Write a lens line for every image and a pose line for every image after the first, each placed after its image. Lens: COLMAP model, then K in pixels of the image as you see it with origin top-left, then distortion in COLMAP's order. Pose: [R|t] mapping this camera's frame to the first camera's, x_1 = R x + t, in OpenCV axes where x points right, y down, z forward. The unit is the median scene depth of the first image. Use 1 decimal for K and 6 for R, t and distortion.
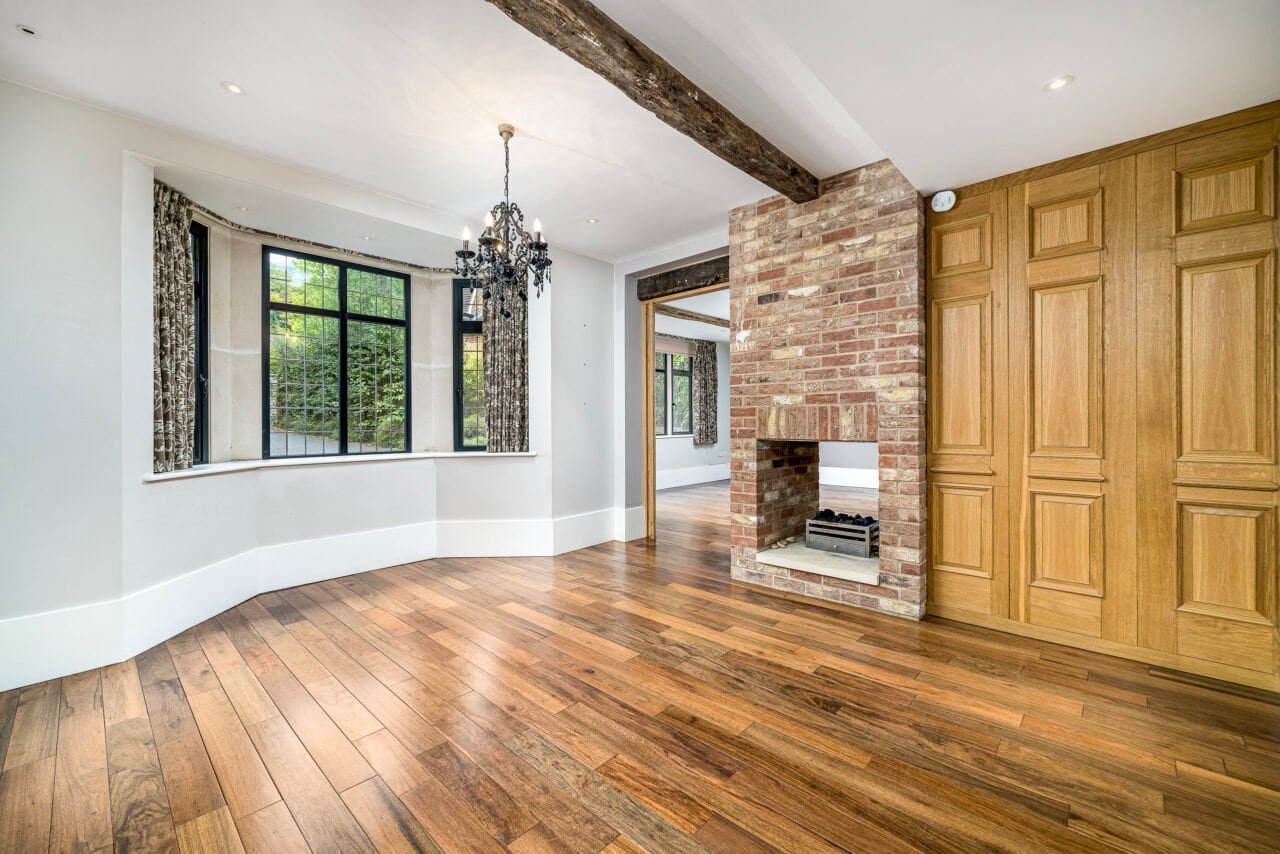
lens RADIAL K [[518.8, 0, 632.3], [0, 518.8, 420.0], [0, 0, 1]] dist [-0.001240, -0.000122]
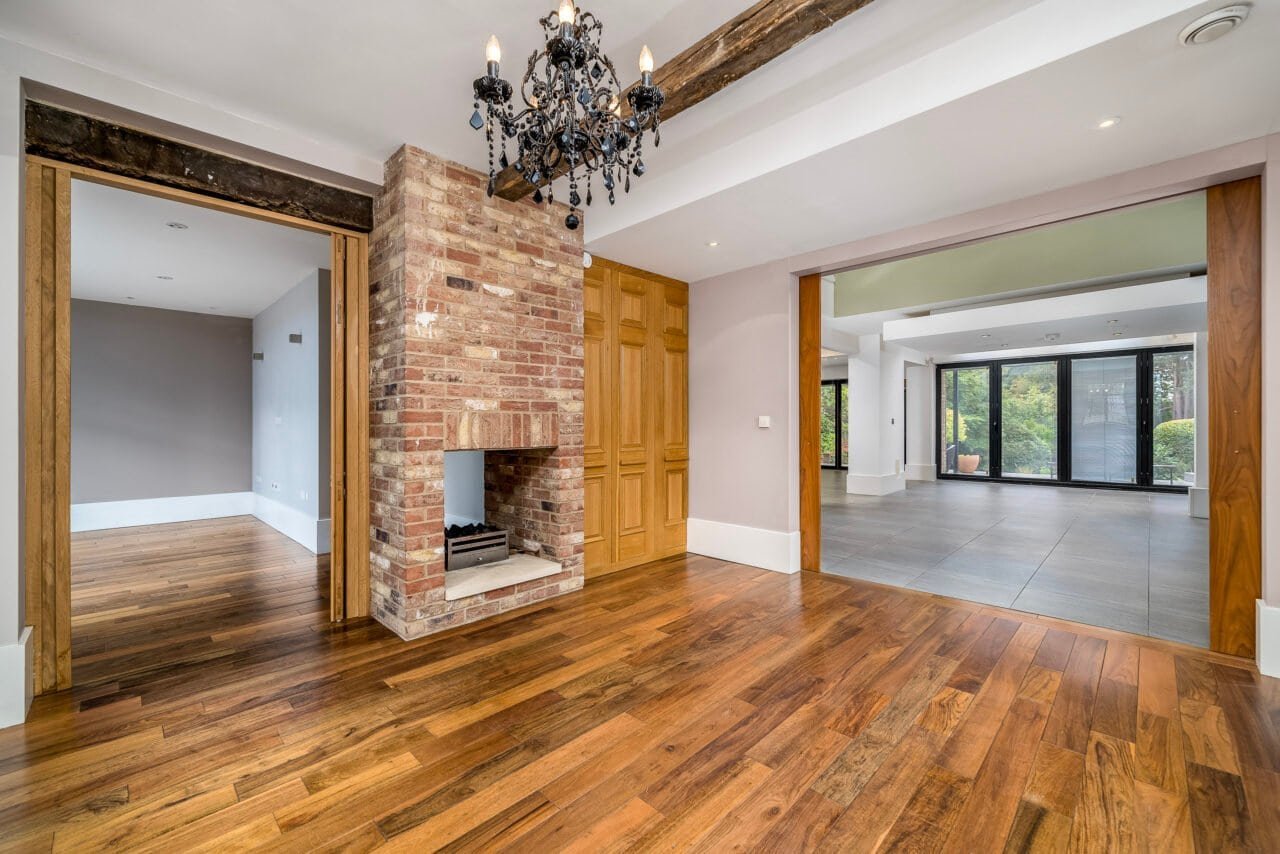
lens RADIAL K [[518.8, 0, 638.7], [0, 518.8, 430.2], [0, 0, 1]] dist [-0.001240, -0.000122]
pose [[0.020321, 0.001865, 0.999792, -0.627204], [0.005639, 0.999982, -0.001980, 0.008935], [-0.999778, 0.005678, 0.020310, 0.754570]]
